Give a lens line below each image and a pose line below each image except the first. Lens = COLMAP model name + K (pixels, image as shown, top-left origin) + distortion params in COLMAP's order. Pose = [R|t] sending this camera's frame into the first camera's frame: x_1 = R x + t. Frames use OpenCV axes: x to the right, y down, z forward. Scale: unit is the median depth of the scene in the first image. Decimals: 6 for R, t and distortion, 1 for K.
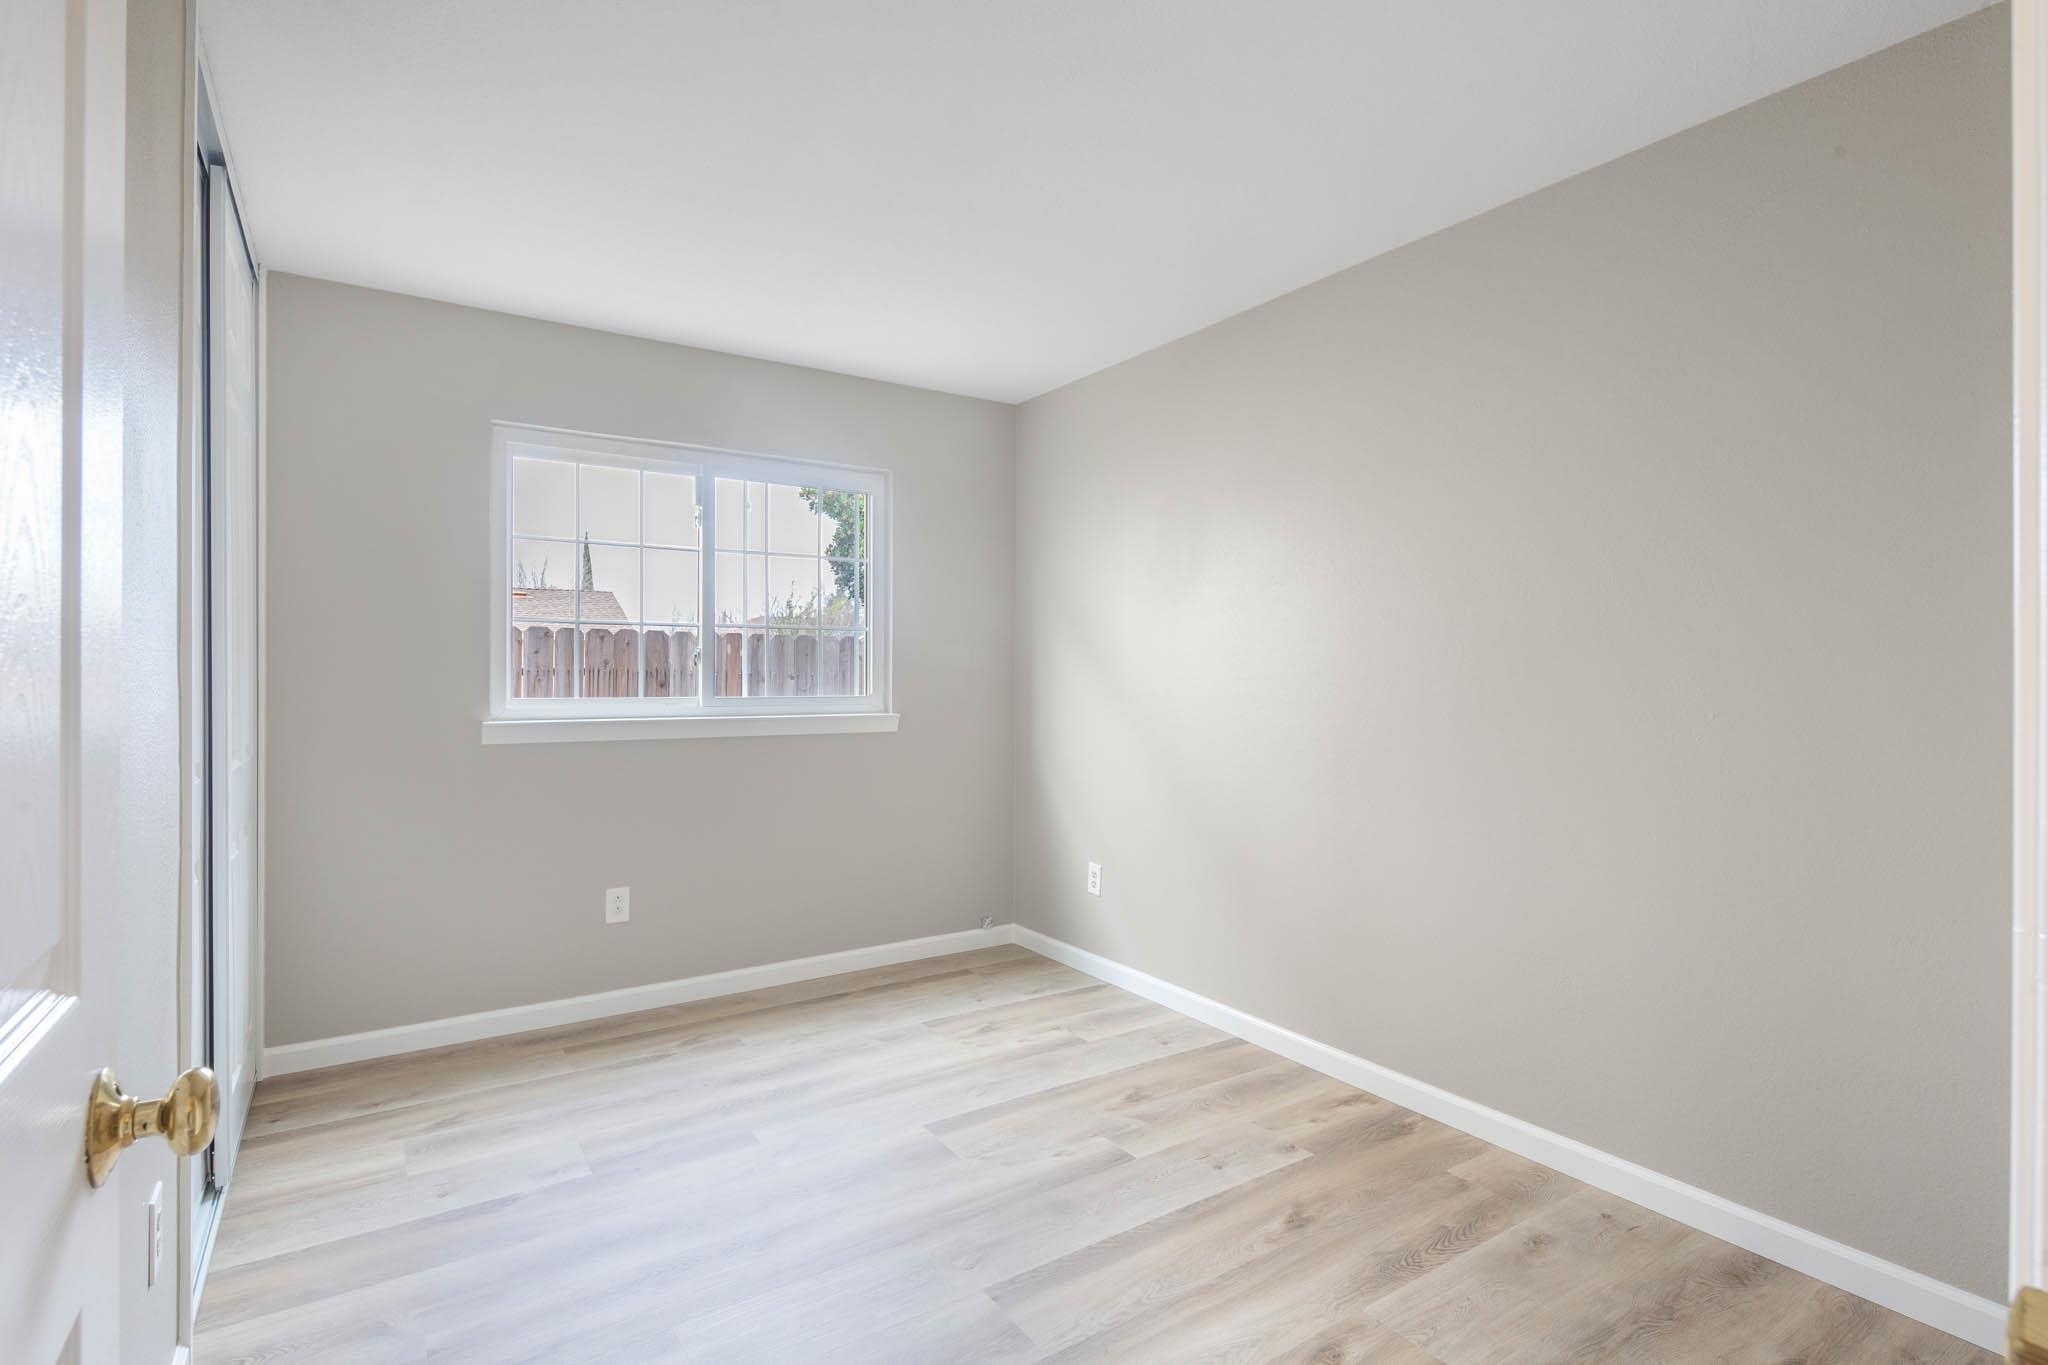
lens RADIAL K [[995.1, 0, 1006.5], [0, 995.1, 676.9], [0, 0, 1]] dist [0.007112, -0.006233]
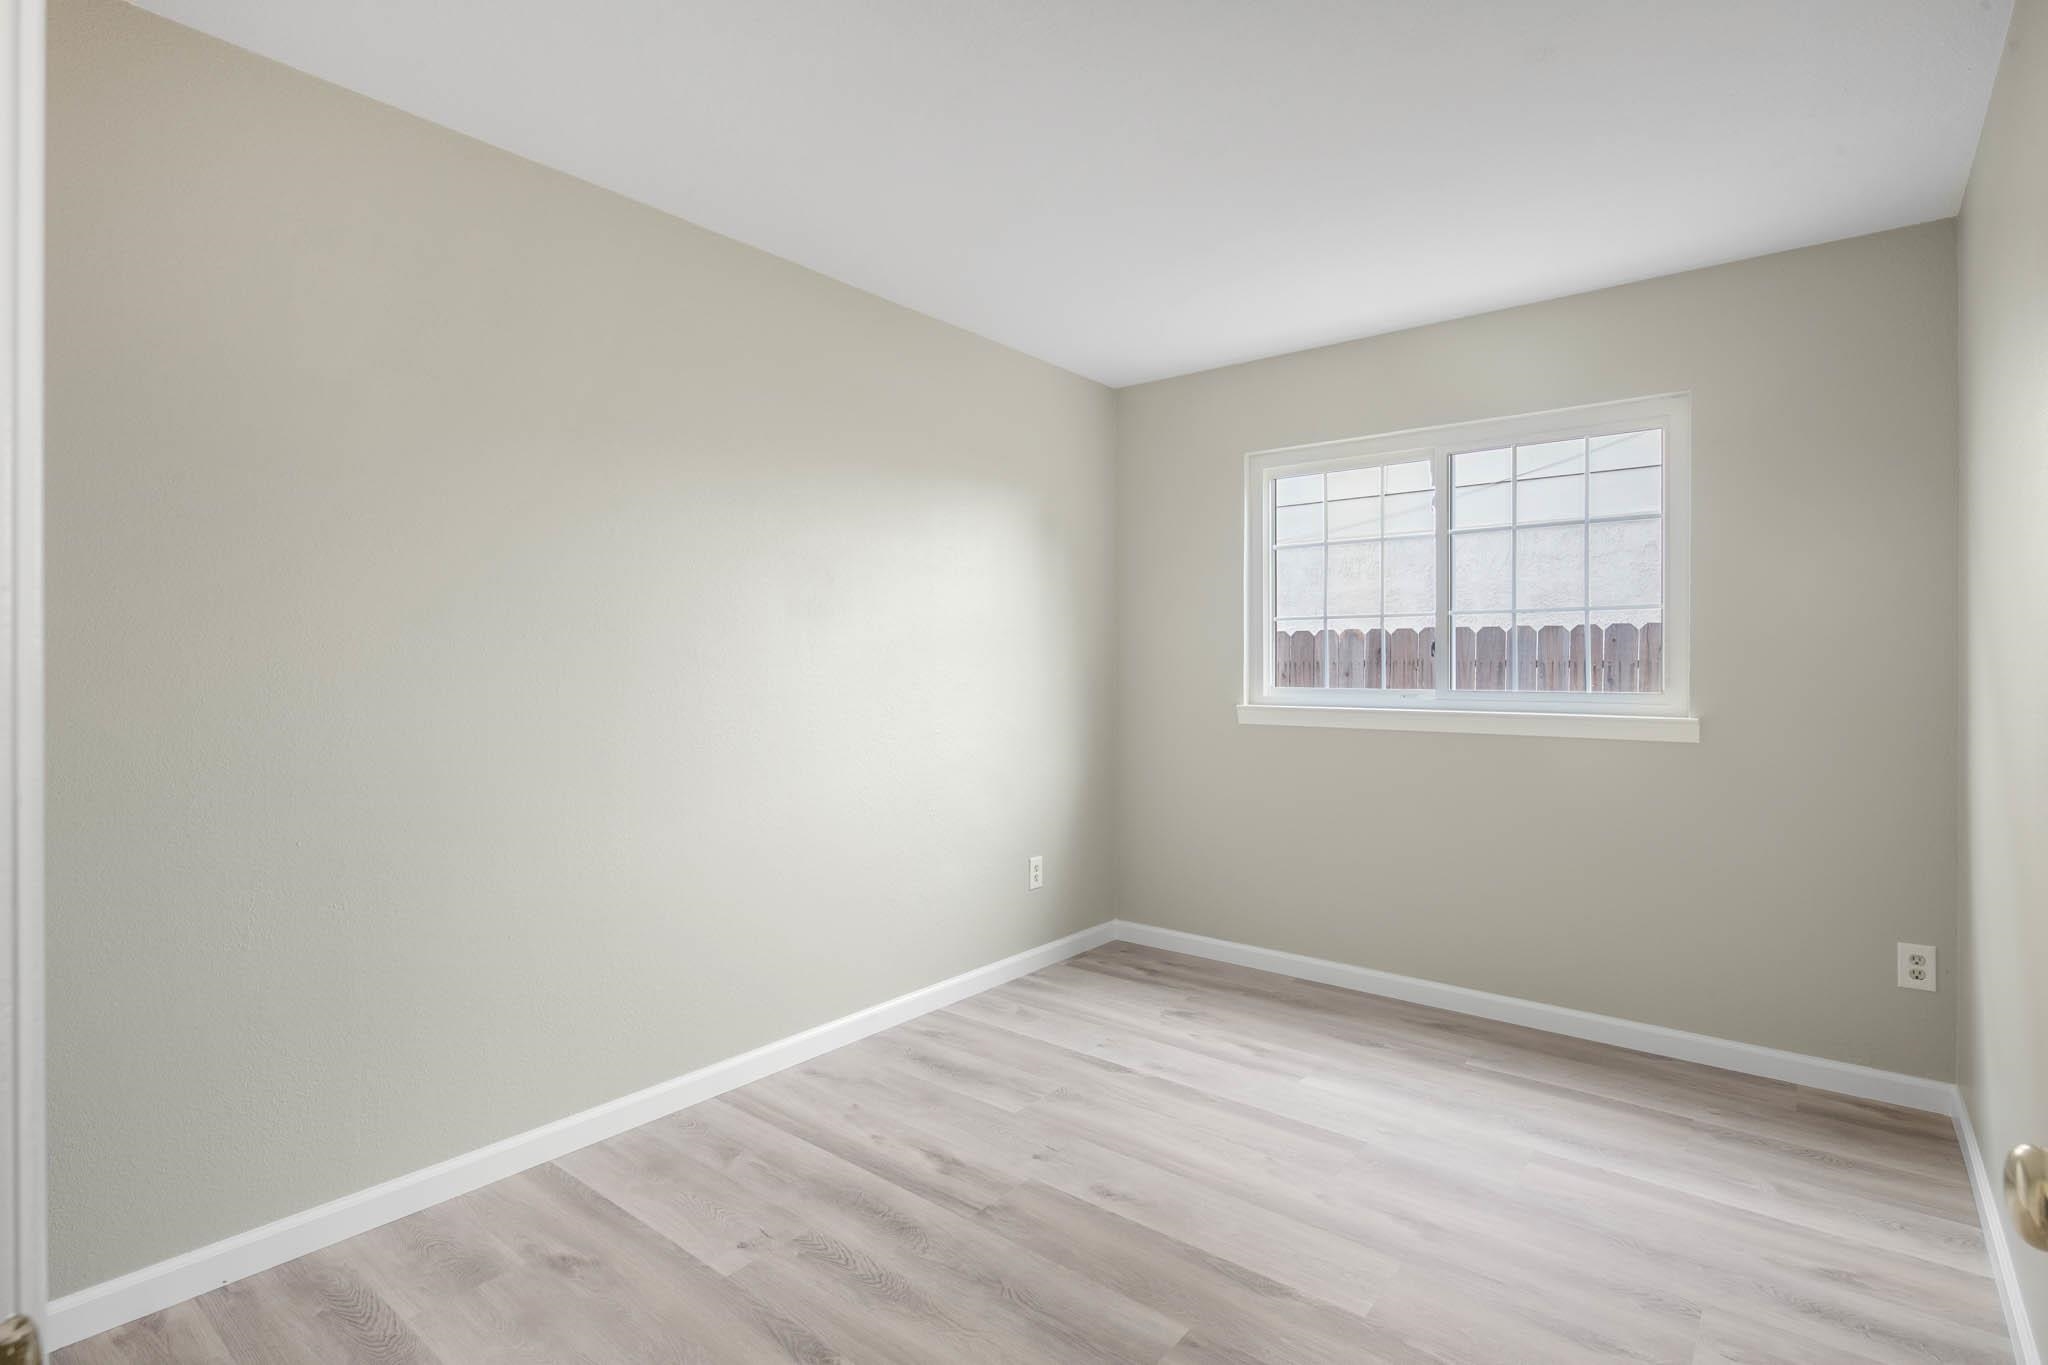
lens RADIAL K [[995.1, 0, 1013.3], [0, 995.1, 666.5], [0, 0, 1]] dist [0.007112, -0.006233]
pose [[0.283548, 0.001235, -0.958957, 0.498607], [-0.004527, 0.999990, -0.000050, -0.000222], [0.958947, 0.004355, 0.283551, 0.347348]]
